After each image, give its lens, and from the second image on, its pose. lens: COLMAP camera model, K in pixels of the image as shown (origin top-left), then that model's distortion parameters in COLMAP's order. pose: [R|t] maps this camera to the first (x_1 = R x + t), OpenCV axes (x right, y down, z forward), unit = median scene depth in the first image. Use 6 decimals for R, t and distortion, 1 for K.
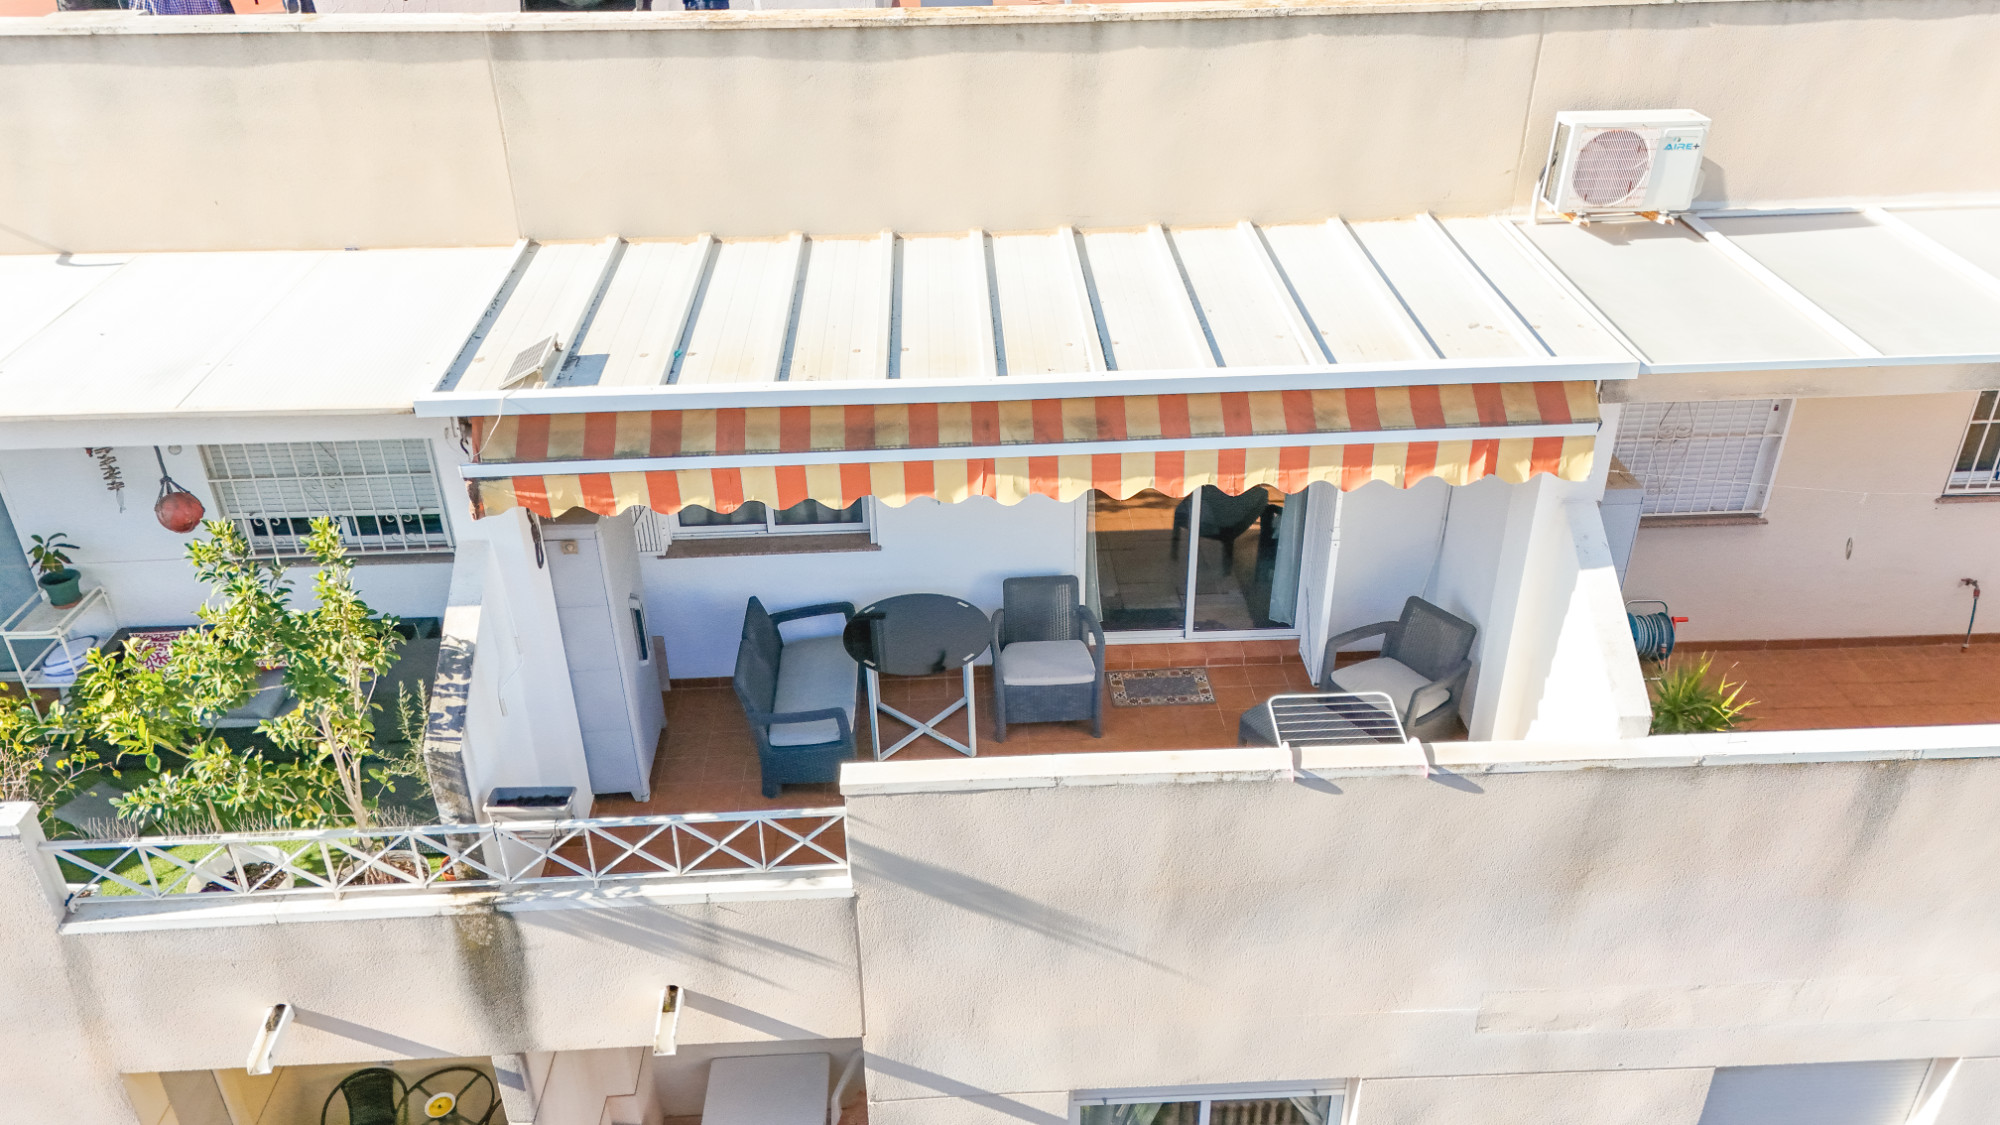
lens RADIAL K [[1475.8, 0, 1009.5], [0, 1475.8, 568.1], [0, 0, 1]] dist [0.040786, -0.033884]
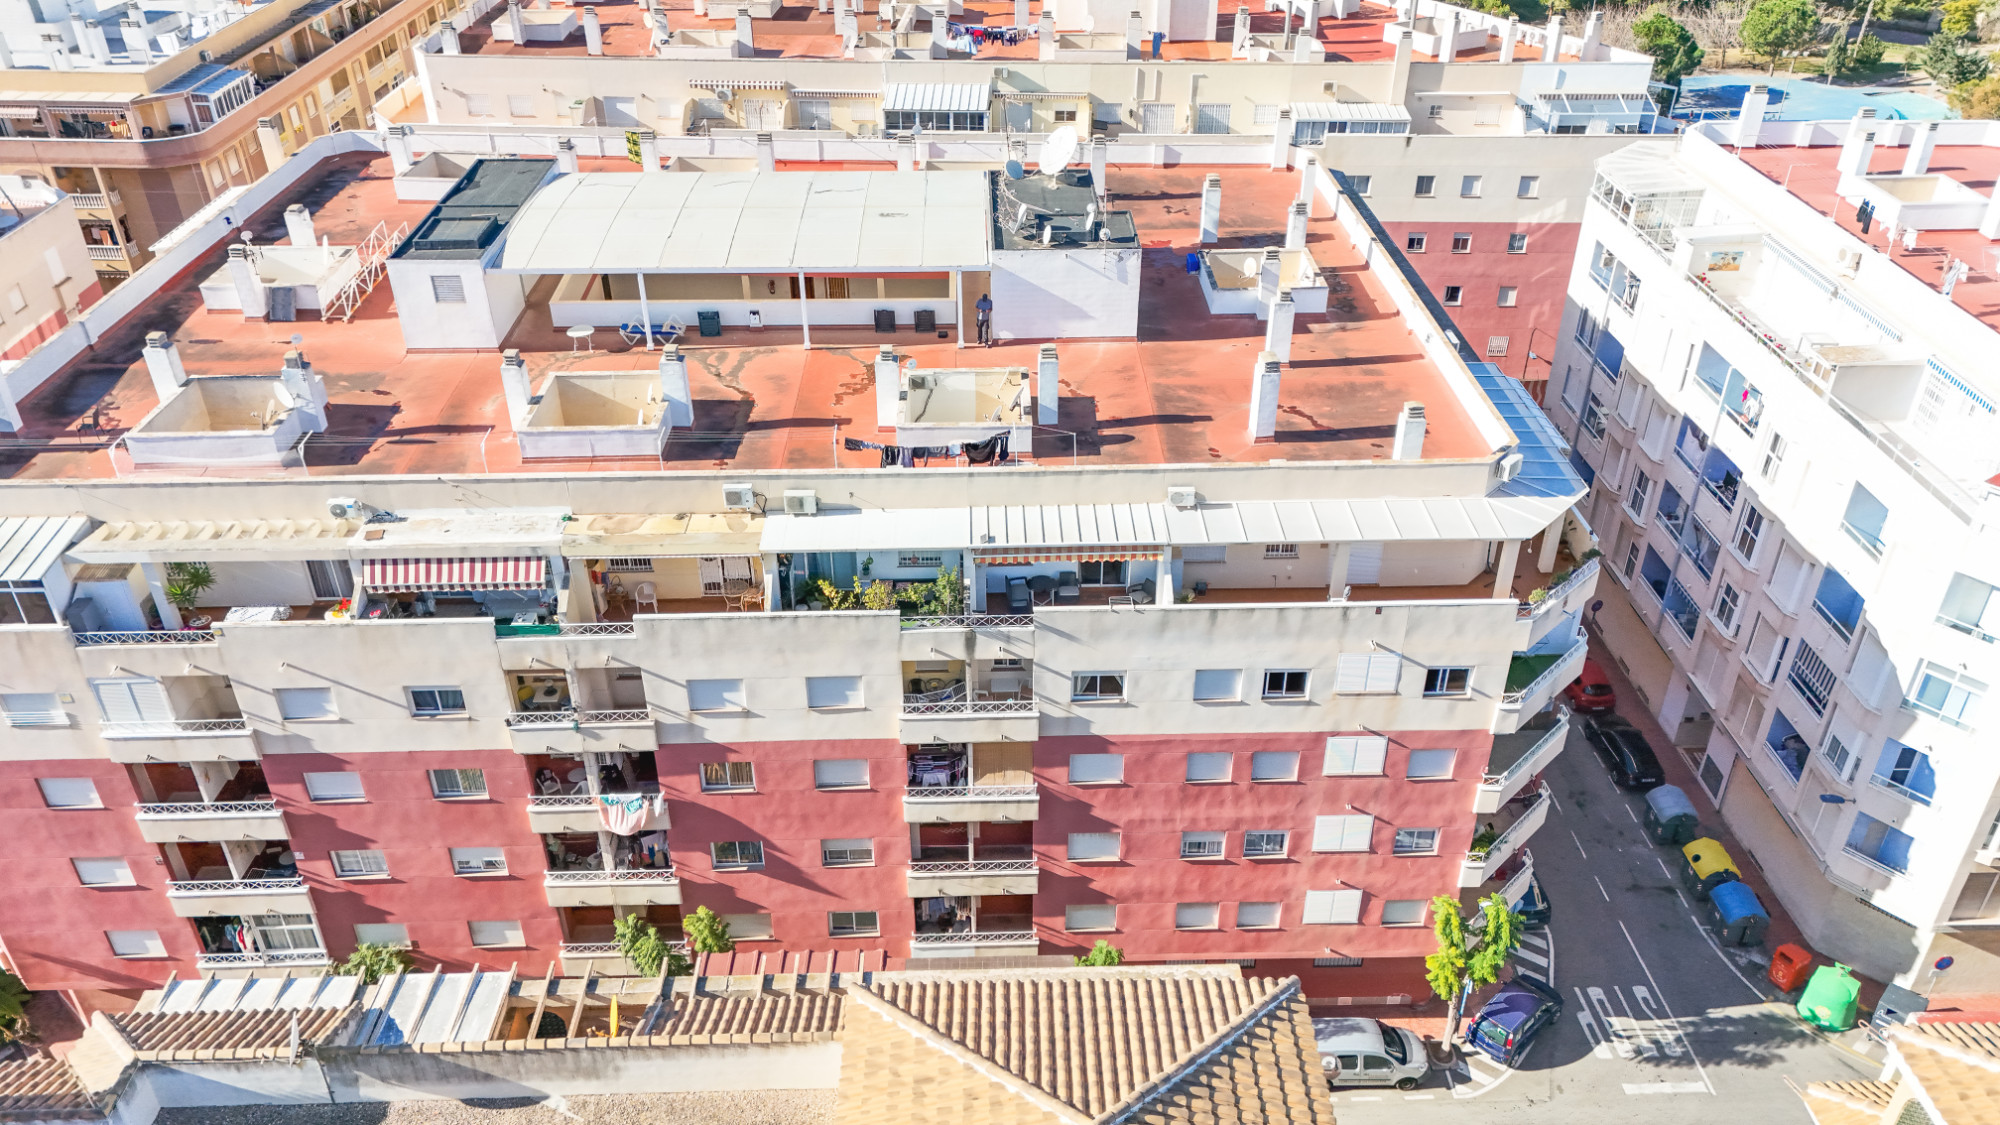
lens RADIAL K [[1475.8, 0, 1009.5], [0, 1475.8, 568.1], [0, 0, 1]] dist [0.040786, -0.033884]
pose [[0.999700, 0.017088, -0.017532, -0.106327], [-0.016147, 0.998491, 0.052490, -0.317373], [0.018402, -0.052191, 0.998468, -4.691886]]
